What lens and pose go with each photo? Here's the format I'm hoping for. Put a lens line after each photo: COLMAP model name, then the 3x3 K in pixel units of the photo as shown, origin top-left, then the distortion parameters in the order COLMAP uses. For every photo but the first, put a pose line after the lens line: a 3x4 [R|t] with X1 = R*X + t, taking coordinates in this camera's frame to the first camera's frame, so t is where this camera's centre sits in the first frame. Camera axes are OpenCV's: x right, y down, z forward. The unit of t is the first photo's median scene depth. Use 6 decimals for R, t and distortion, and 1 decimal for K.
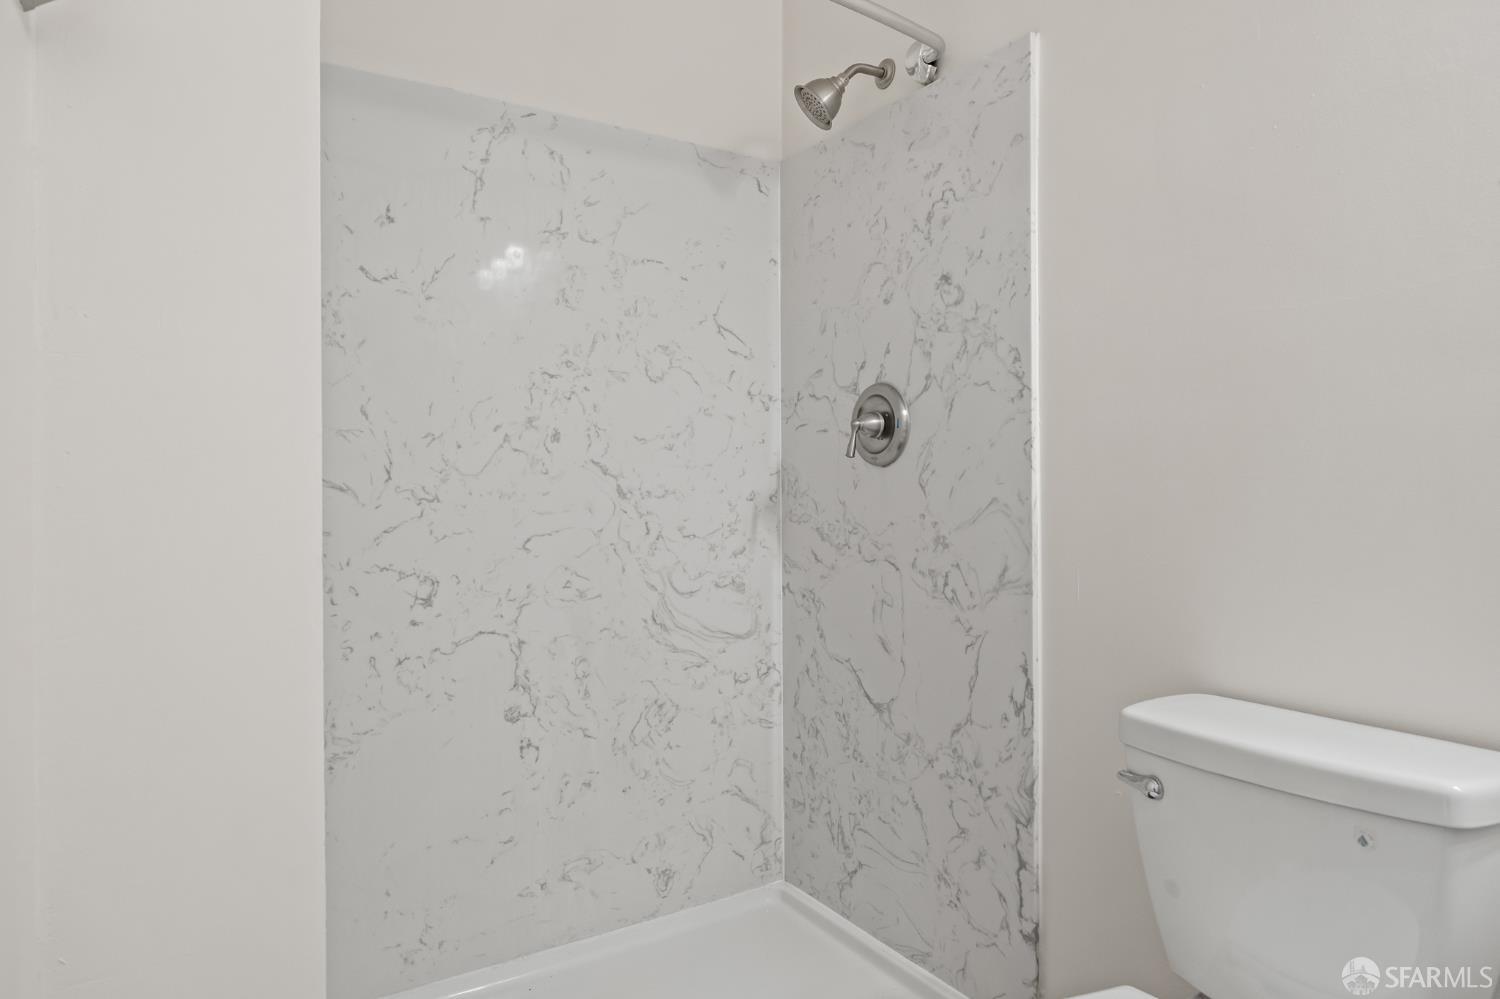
lens RADIAL K [[917.5, 0, 750.0], [0, 917.5, 499.5], [0, 0, 1]] dist [-0.003855, -0.000064]
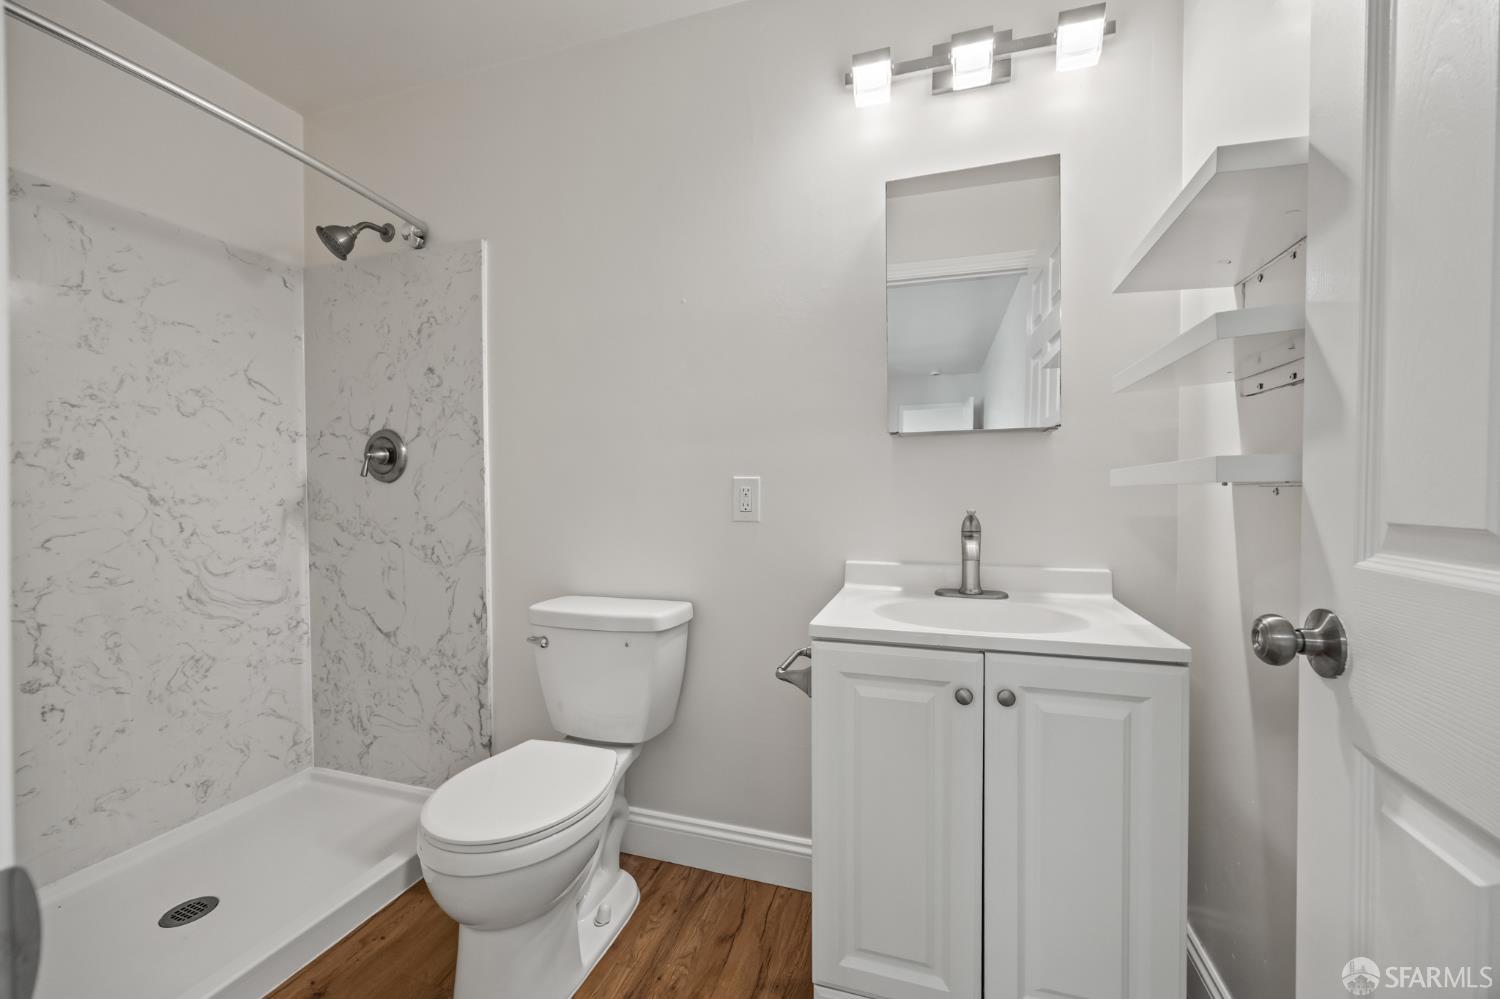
lens RADIAL K [[589.0, 0, 752.9], [0, 589.0, 501.7], [0, 0, 1]] dist [-0.002354, -0.000399]
pose [[0.769096, -0.010039, 0.639054, -0.020520], [0.013100, 0.999914, -0.000058, 0.005473], [-0.638999, 0.008416, 0.769162, -0.181465]]
